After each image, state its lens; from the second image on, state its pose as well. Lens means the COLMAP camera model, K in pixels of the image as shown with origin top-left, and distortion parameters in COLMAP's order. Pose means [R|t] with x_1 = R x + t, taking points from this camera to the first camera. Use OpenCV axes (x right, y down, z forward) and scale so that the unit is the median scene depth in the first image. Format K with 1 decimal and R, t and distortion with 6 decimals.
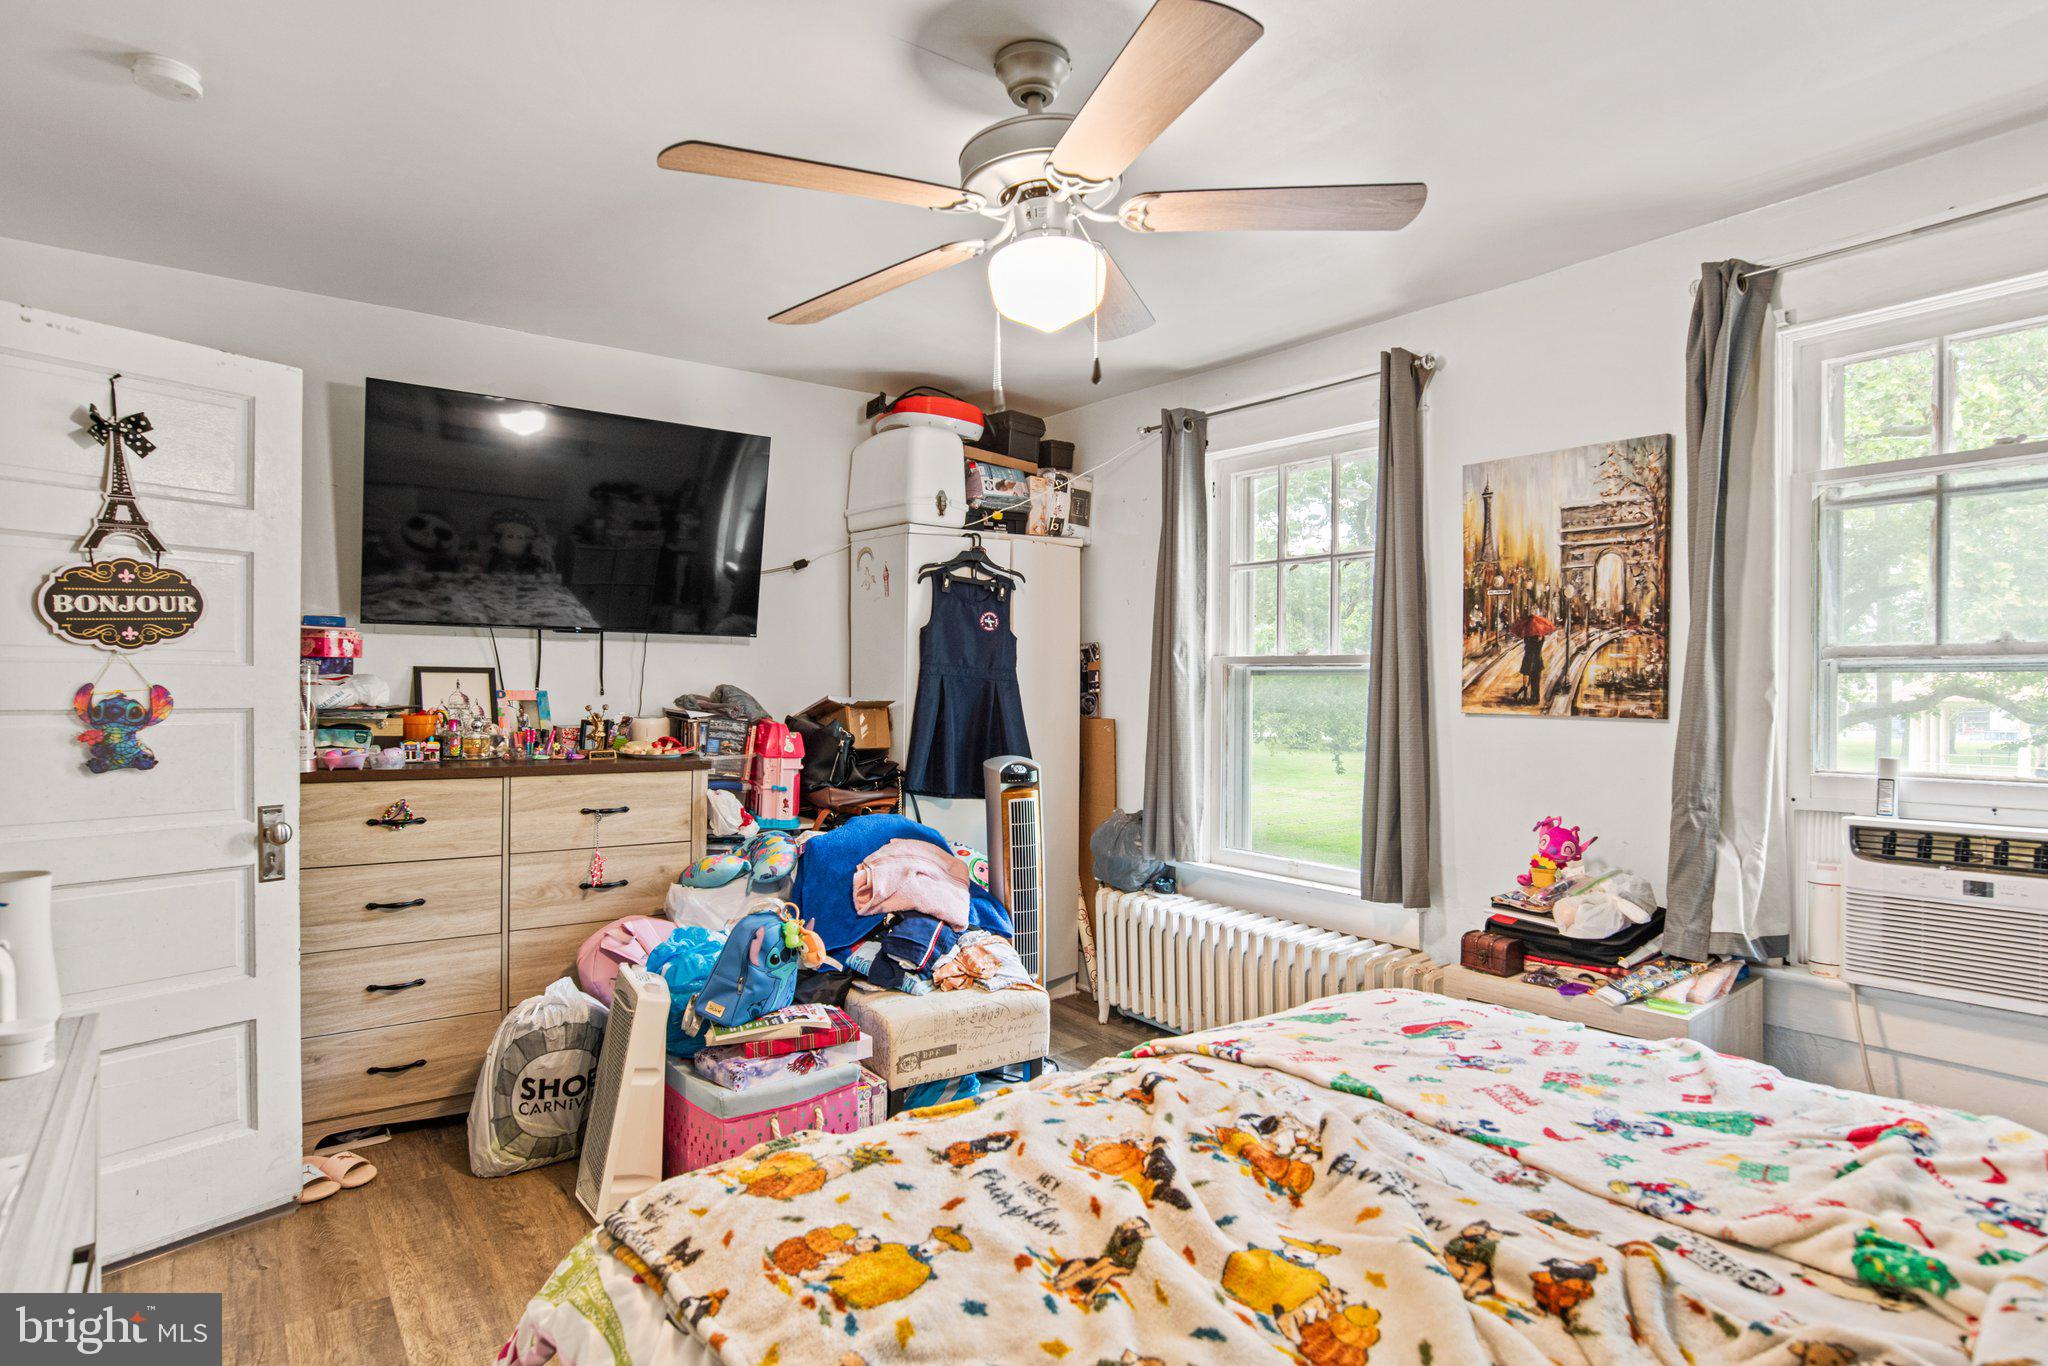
lens RADIAL K [[1049.8, 0, 1026.8], [0, 1049.8, 690.0], [0, 0, 1]] dist [-0.045822, 0.010538]
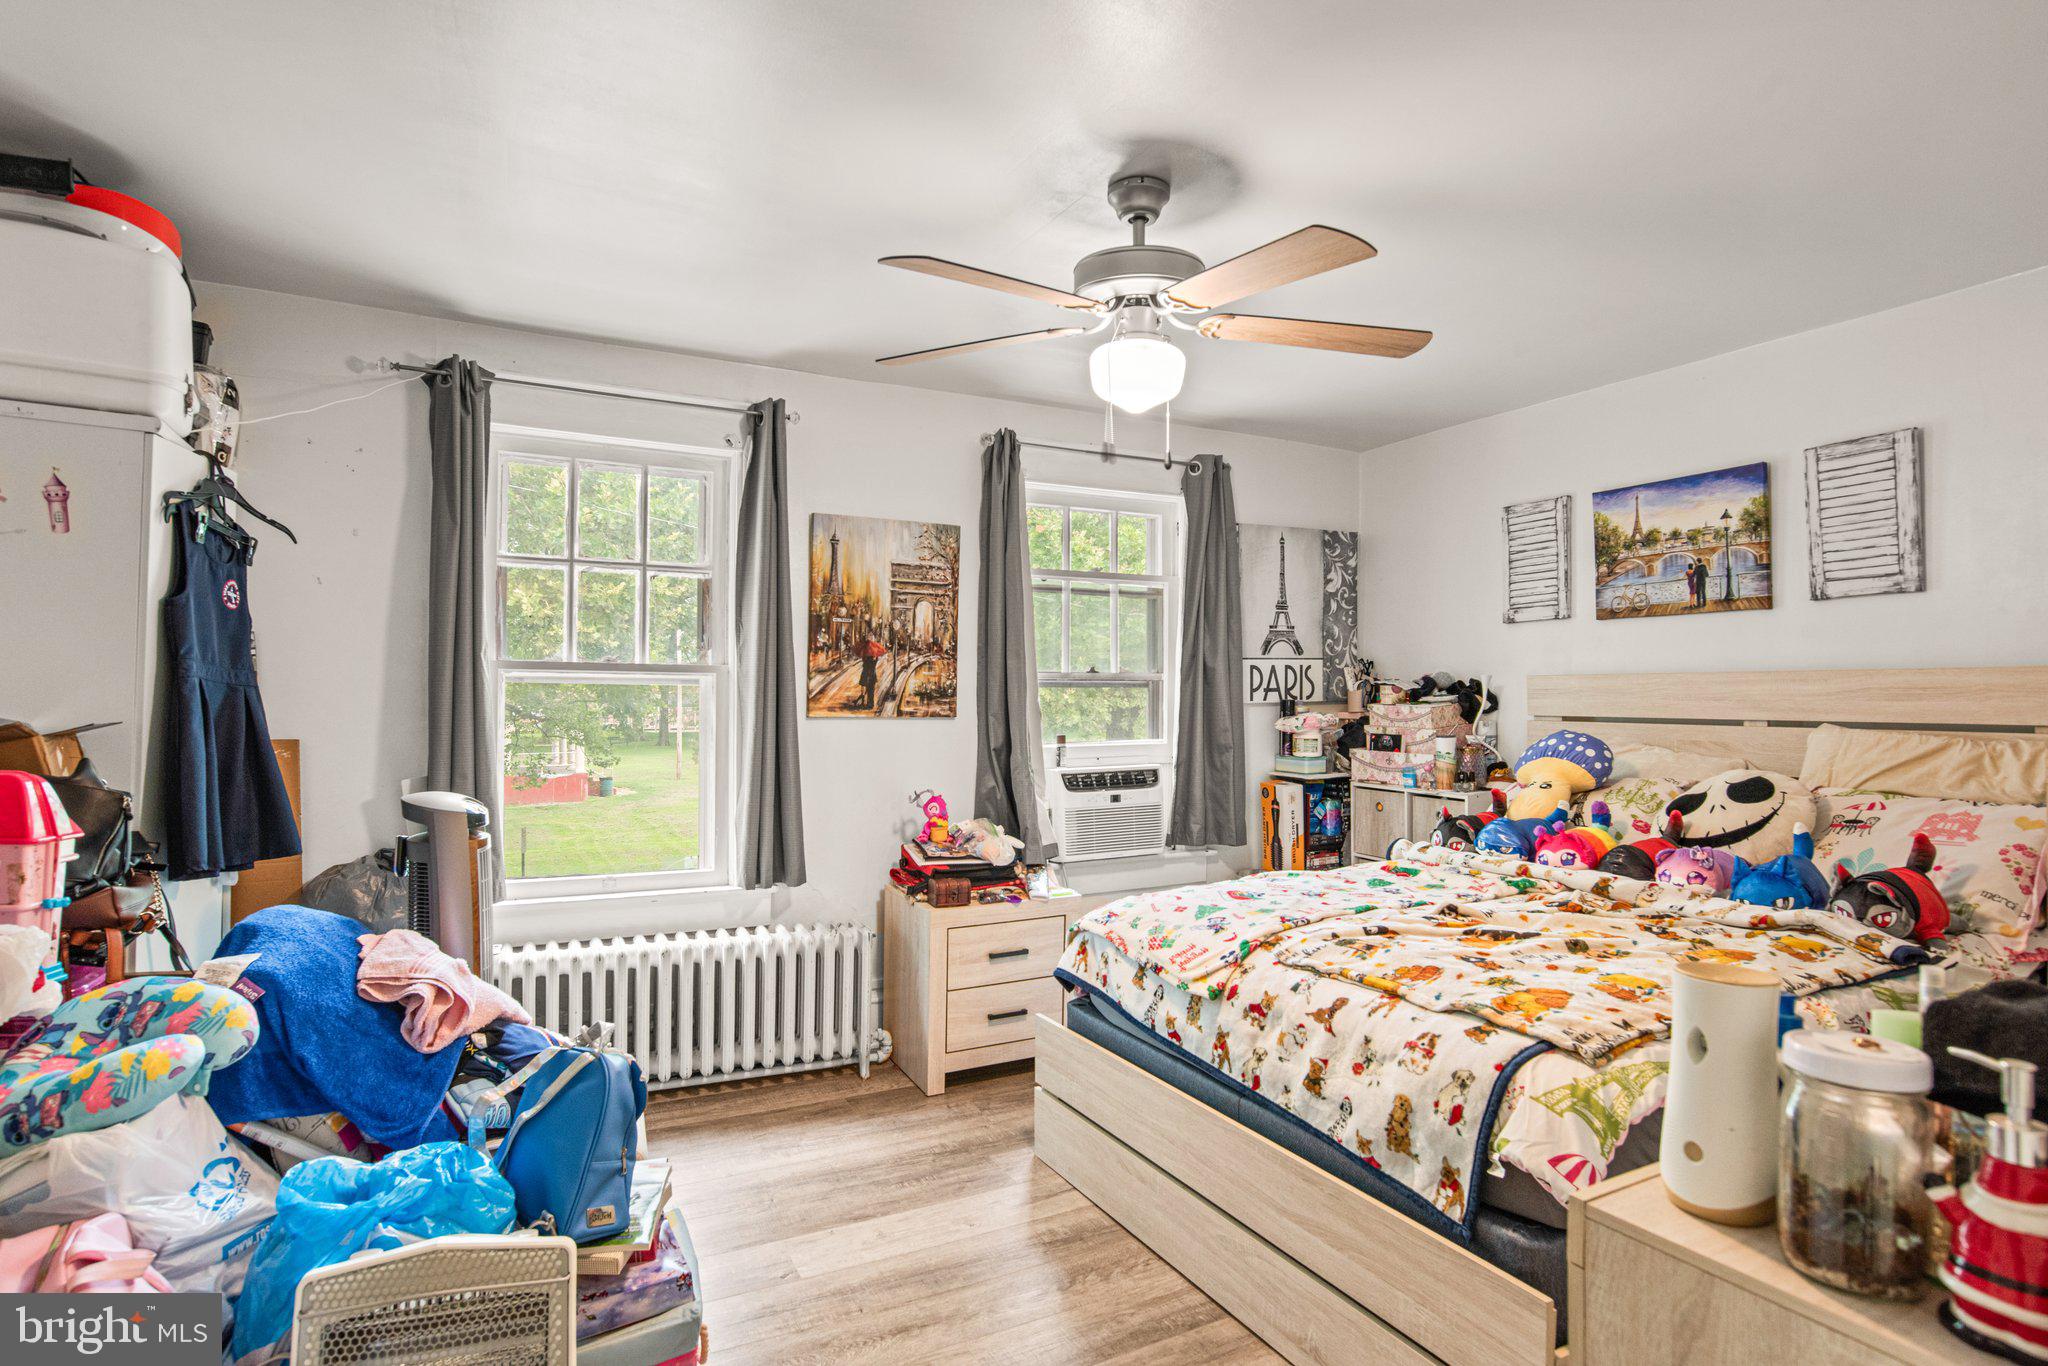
lens RADIAL K [[1049.8, 0, 1024.2], [0, 1049.8, 682.5], [0, 0, 1]] dist [-0.045822, 0.010538]
pose [[0.192056, 0.007645, 0.981354, -0.769831], [0.000577, 0.999969, -0.007903, -0.008727], [-0.981384, 0.002084, 0.192046, 0.556304]]
